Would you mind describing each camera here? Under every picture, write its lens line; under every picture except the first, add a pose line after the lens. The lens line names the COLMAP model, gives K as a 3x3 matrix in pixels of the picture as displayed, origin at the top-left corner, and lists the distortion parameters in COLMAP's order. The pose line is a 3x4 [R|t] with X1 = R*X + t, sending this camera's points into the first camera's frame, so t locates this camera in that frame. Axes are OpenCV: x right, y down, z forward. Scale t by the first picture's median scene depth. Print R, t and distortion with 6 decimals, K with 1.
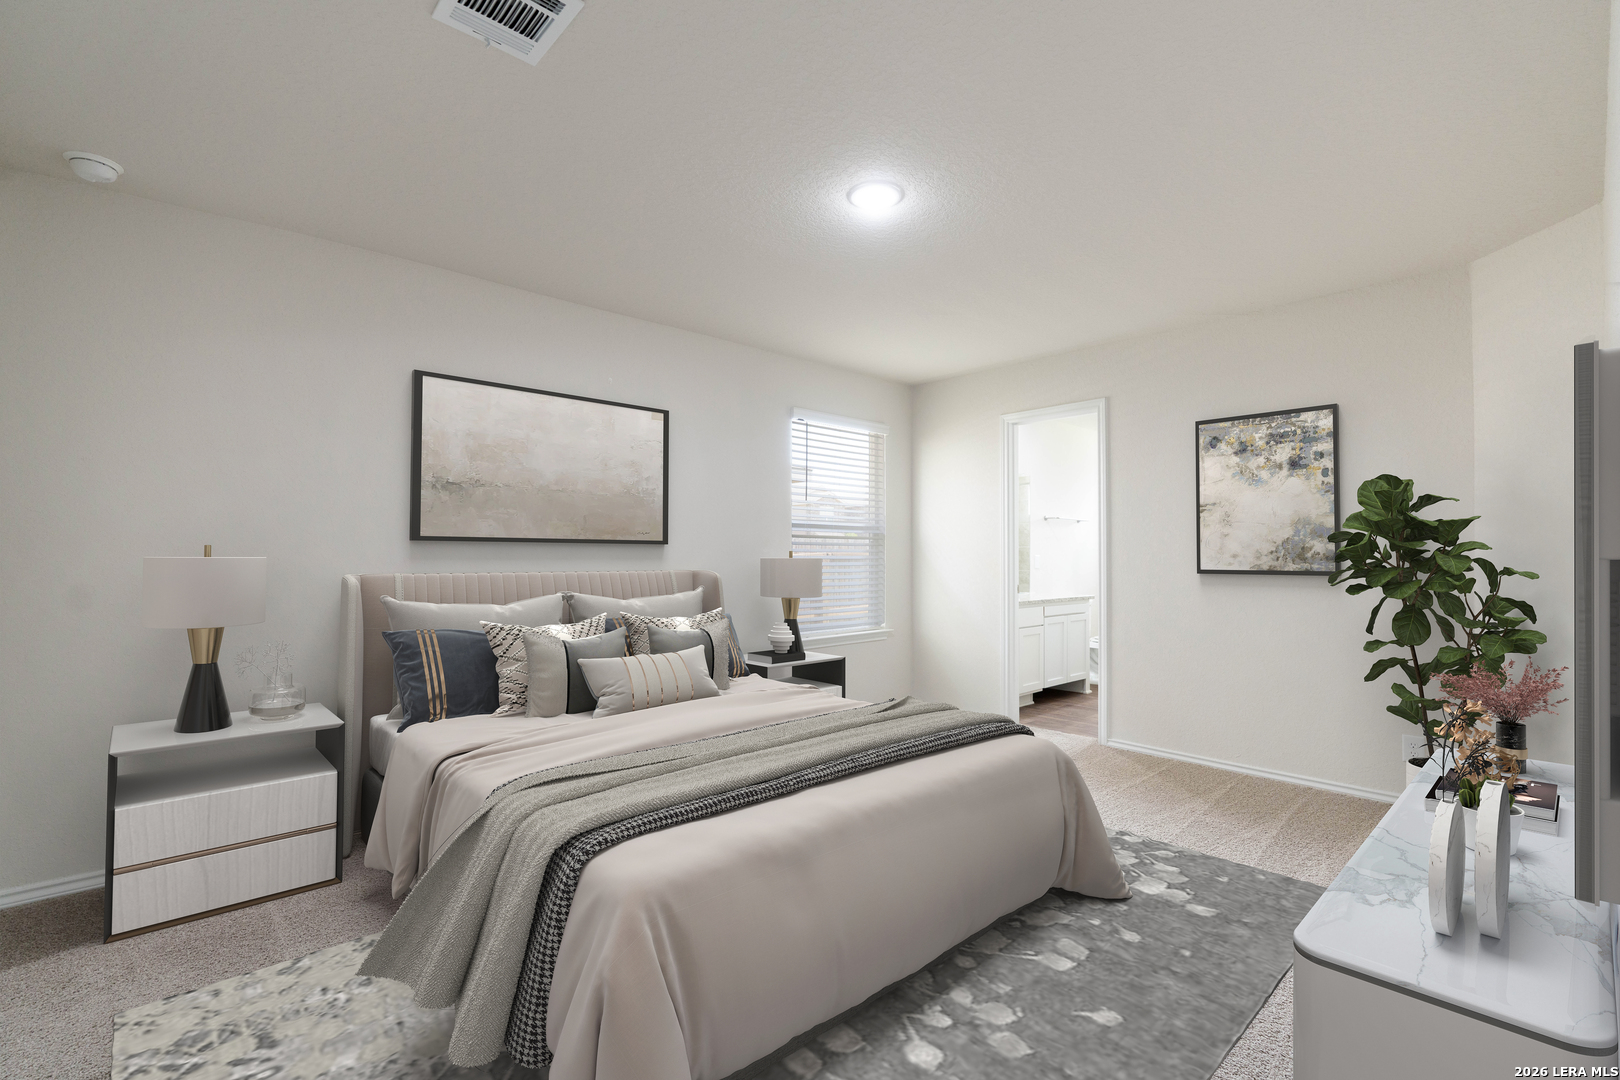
lens RADIAL K [[723.7, 0, 793.0], [0, 723.7, 539.6], [0, 0, 1]] dist [-0.001834, -0.000154]
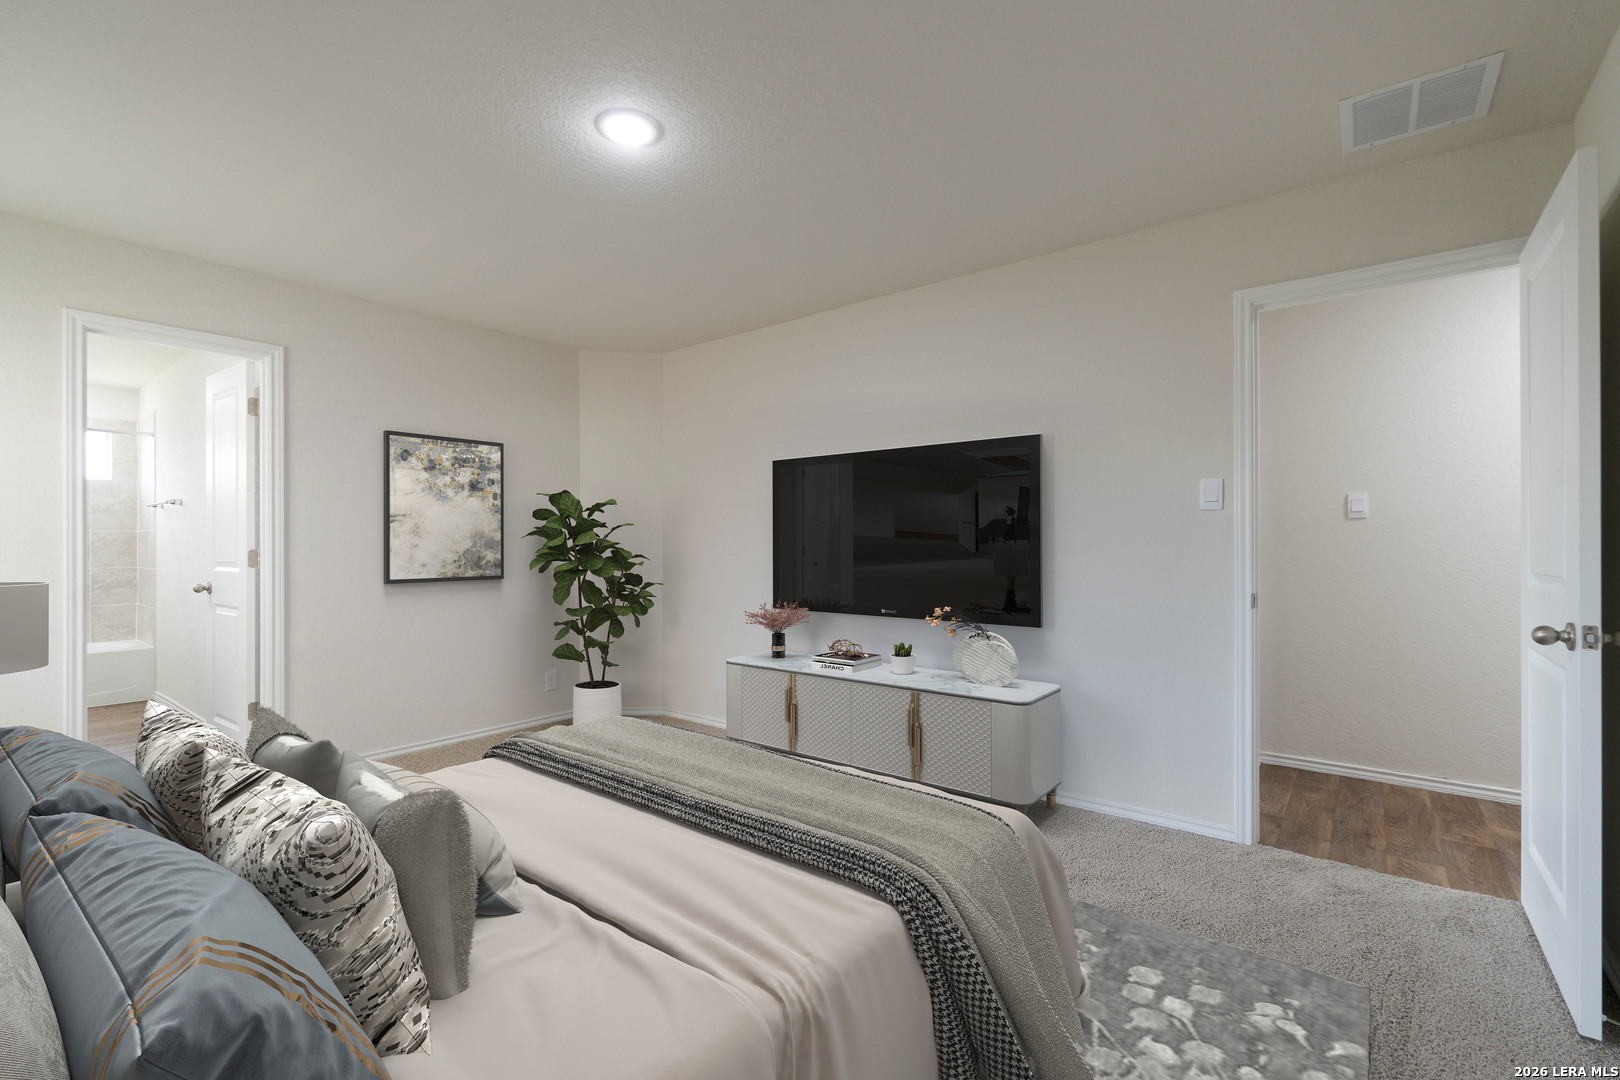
lens RADIAL K [[723.7, 0, 810.3], [0, 723.7, 545.3], [0, 0, 1]] dist [-0.001834, -0.000154]
pose [[-0.168107, -0.004949, 0.985756, -0.556407], [-0.017632, 0.999843, 0.002013, -0.019751], [-0.985611, -0.017043, -0.168168, 0.637213]]
